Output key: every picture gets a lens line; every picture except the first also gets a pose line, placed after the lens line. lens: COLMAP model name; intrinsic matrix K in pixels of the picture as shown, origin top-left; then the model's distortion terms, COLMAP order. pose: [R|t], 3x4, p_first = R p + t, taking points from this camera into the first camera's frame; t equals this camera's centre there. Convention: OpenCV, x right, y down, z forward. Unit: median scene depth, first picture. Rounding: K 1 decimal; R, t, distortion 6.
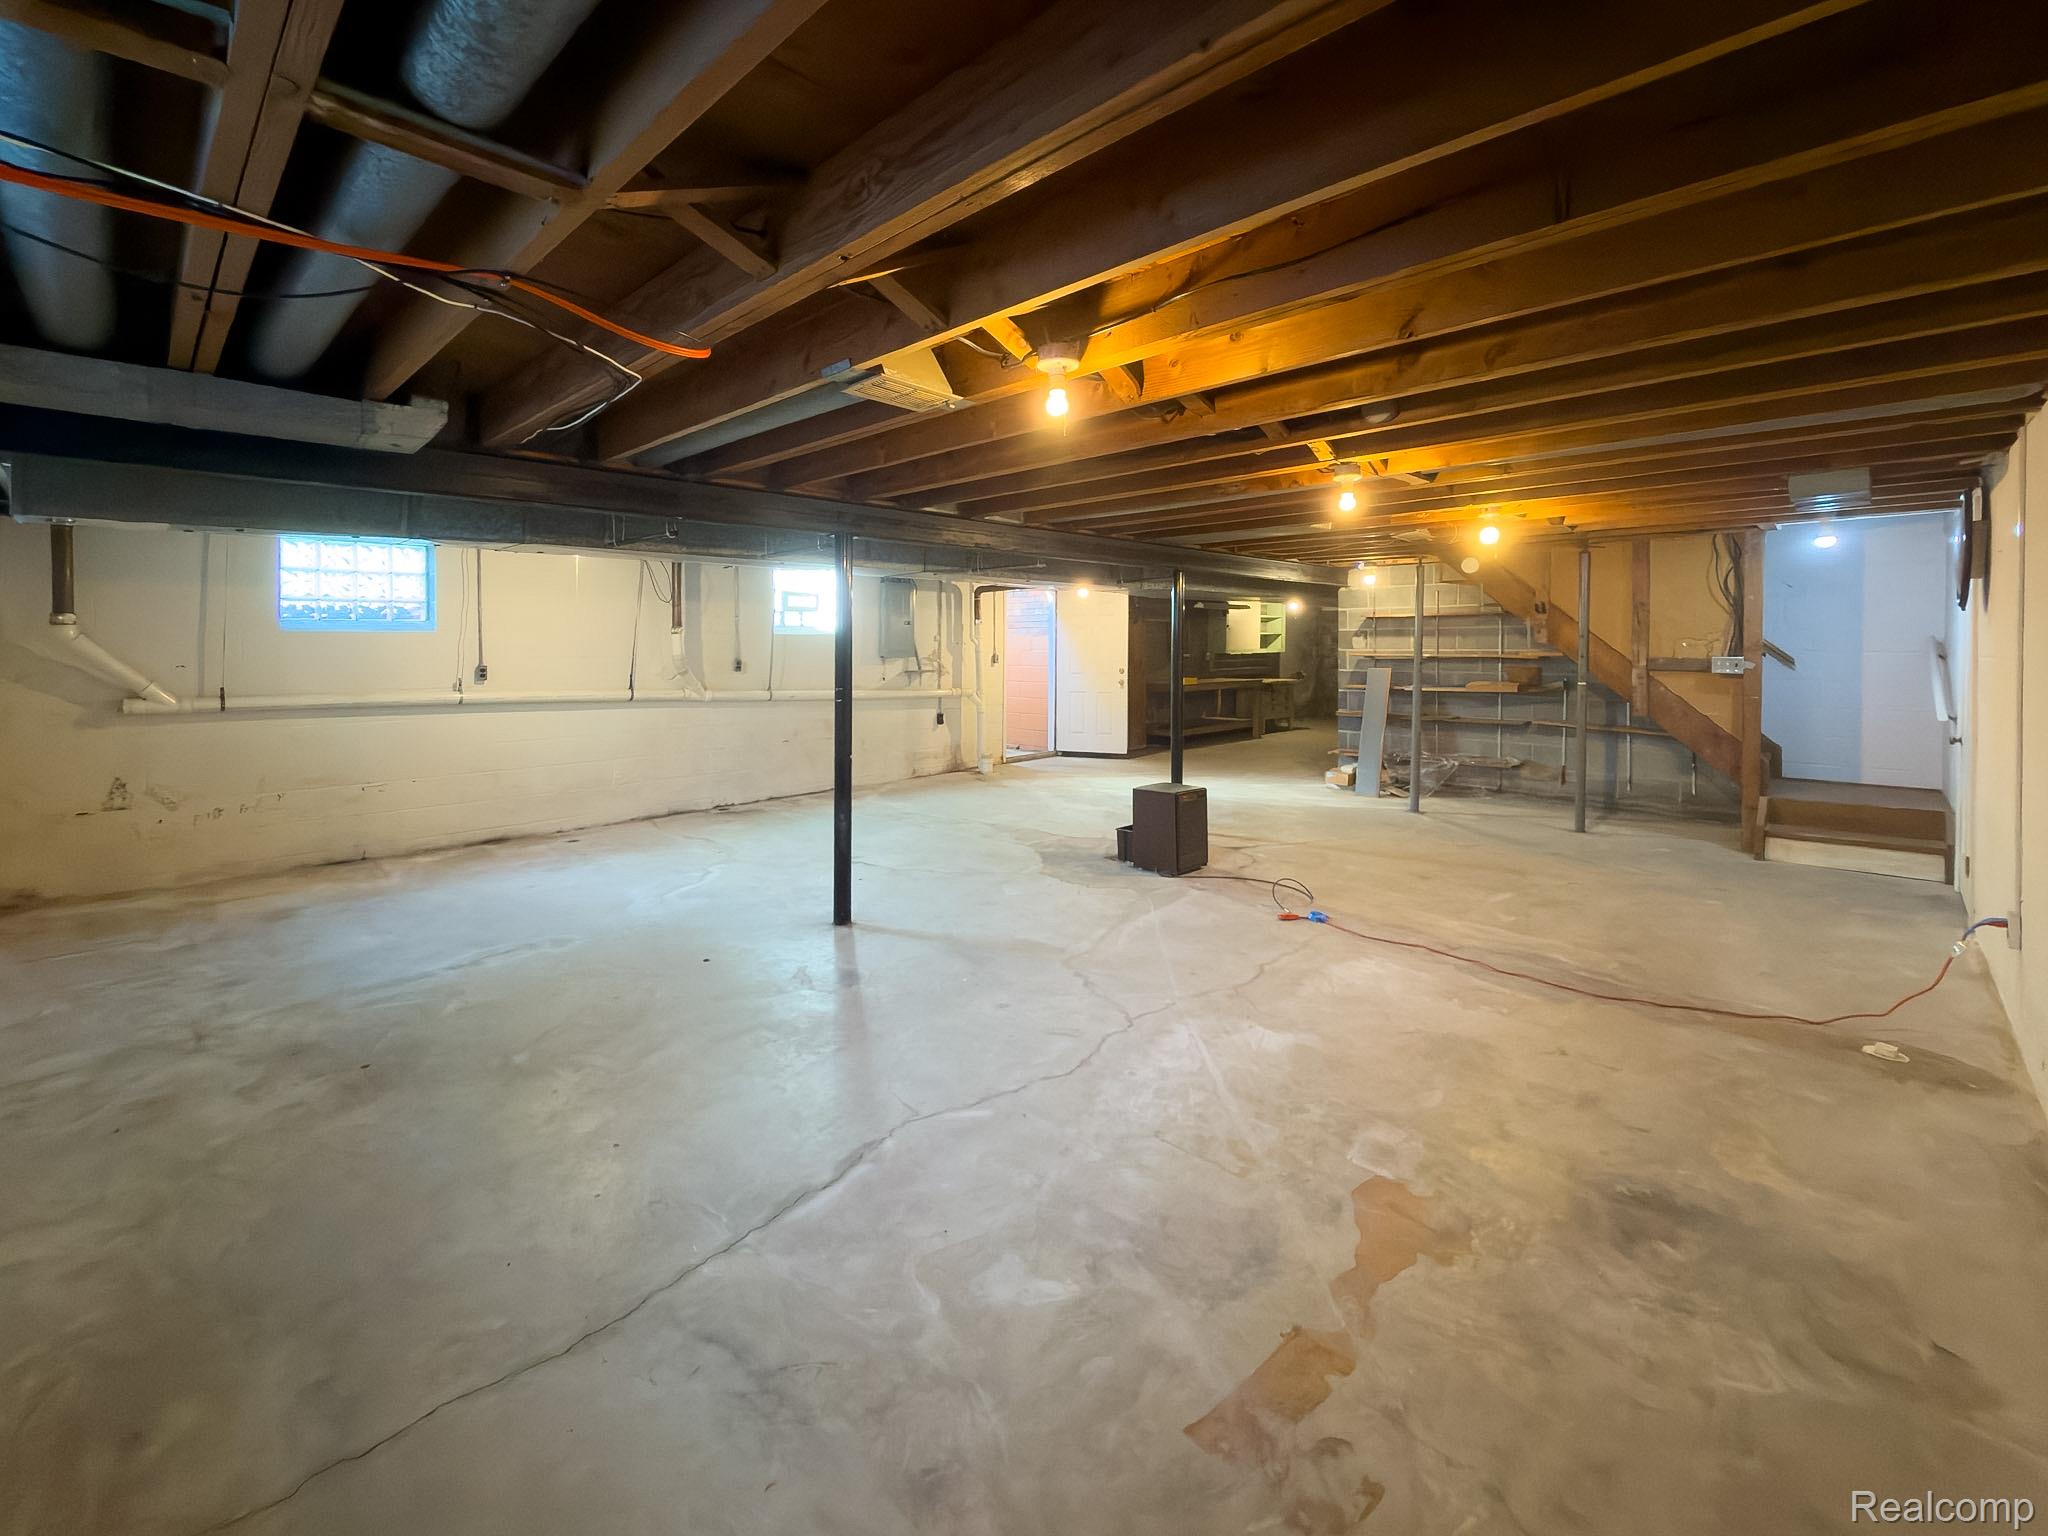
lens RADIAL K [[877.4, 0, 1024.0], [0, 877.4, 768.0], [0, 0, 1]] dist [-0.002480, -0.000250]
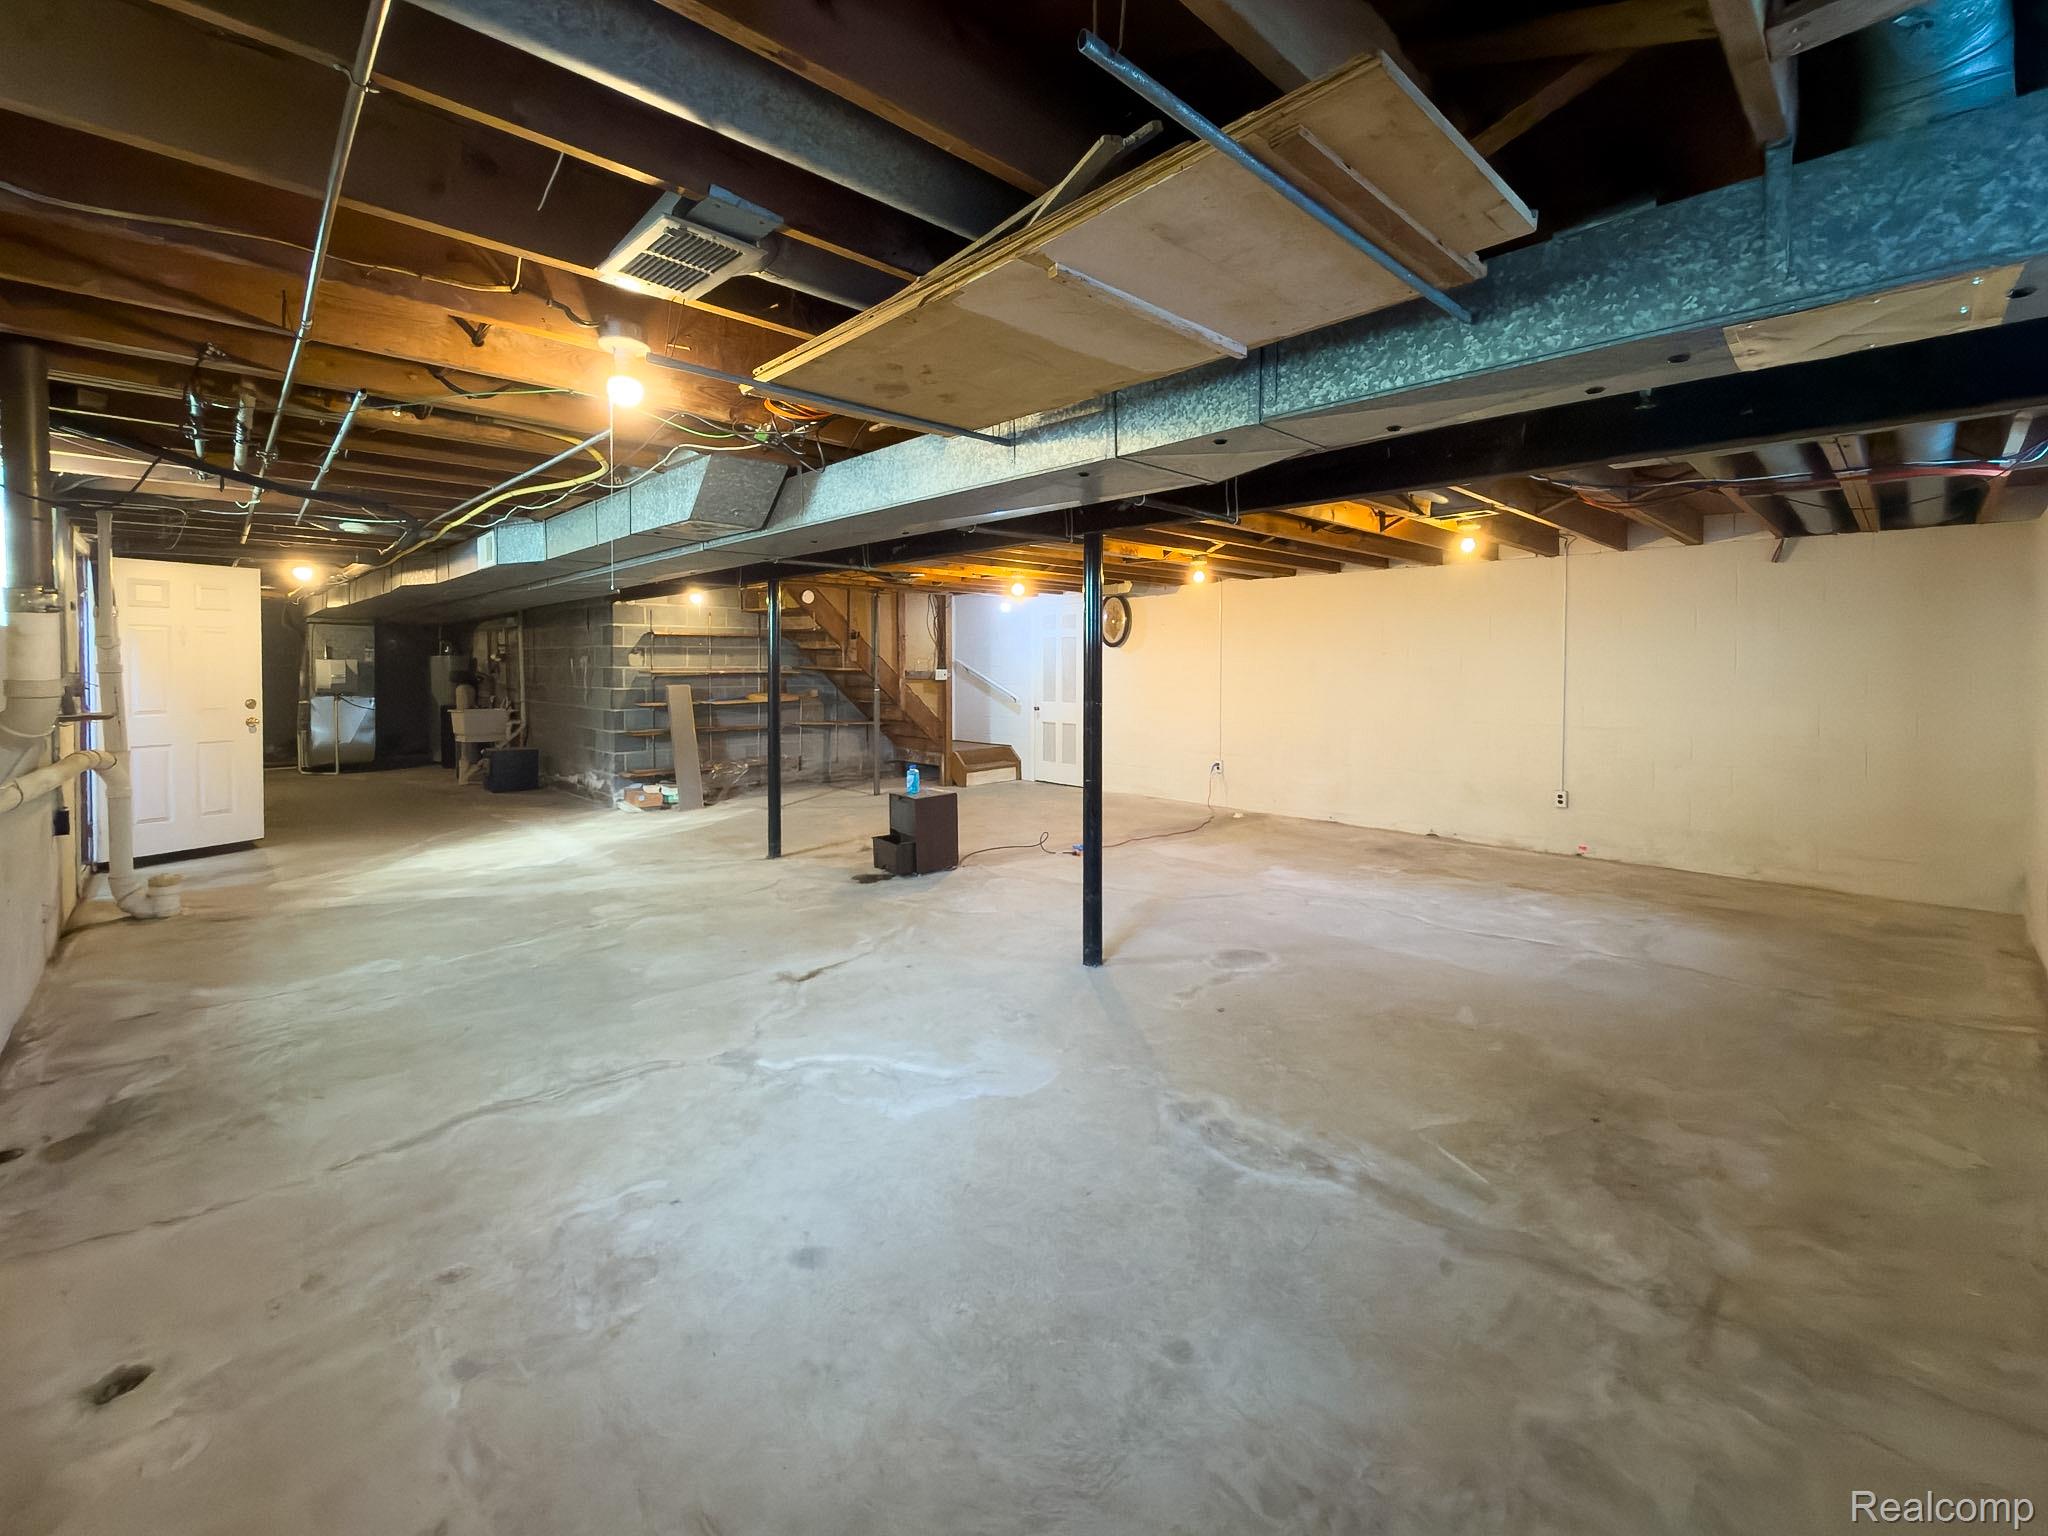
lens RADIAL K [[845.8, 0, 1022.3], [0, 845.8, 825.5], [0, 0, 1]] dist [0.001937, 0.000536]
pose [[0.061768, -0.183716, 0.981037, -0.664751], [0.140561, 0.974719, 0.173682, -0.078696], [-0.988143, 0.127167, 0.086030, 0.614847]]
